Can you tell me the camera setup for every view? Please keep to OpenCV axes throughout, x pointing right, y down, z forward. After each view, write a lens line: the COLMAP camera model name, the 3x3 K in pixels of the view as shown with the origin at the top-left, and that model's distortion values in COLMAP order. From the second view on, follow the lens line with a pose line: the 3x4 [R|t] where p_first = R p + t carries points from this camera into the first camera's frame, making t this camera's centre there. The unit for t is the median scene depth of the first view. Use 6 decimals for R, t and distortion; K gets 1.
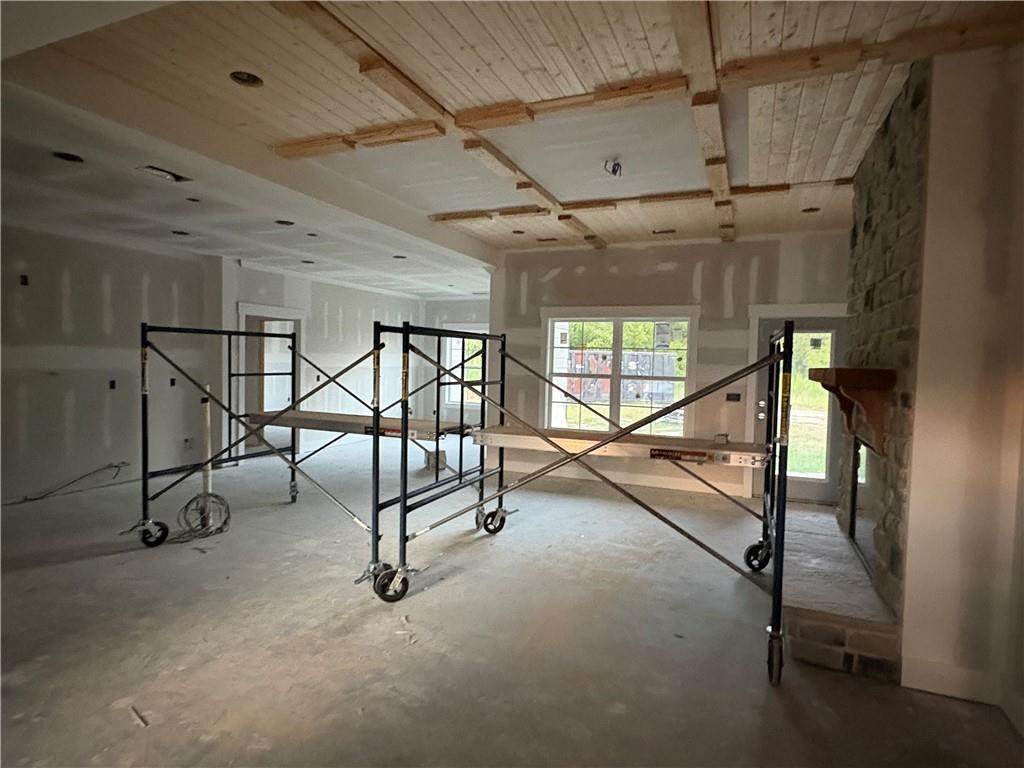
lens RADIAL K [[564.1, 0, 512.8], [0, 564.1, 384.5], [0, 0, 1]] dist [-0.000909, -0.001156]
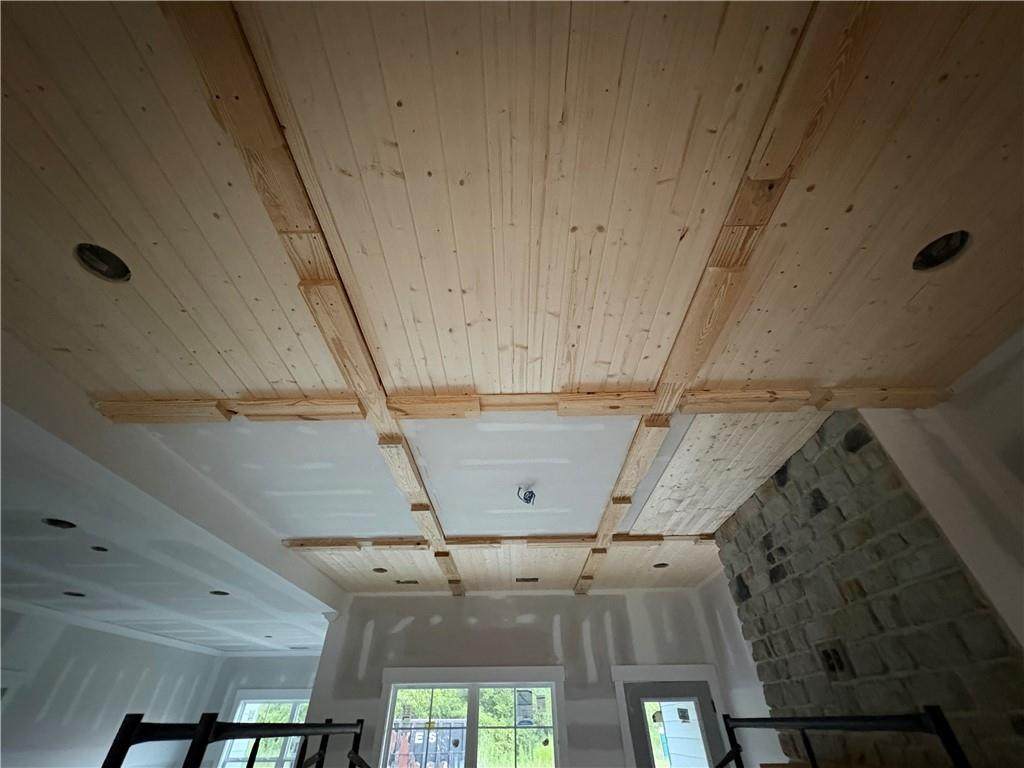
lens RADIAL K [[410.3, 0, 512.2], [0, 410.3, 383.1], [0, 0, 1]] dist [0.002465, 0.000487]
pose [[0.924177, 0.219858, 0.312345, -0.077819], [0.047005, 0.746054, -0.664224, -0.047988], [-0.379062, 0.628542, 0.679151, 0.310452]]
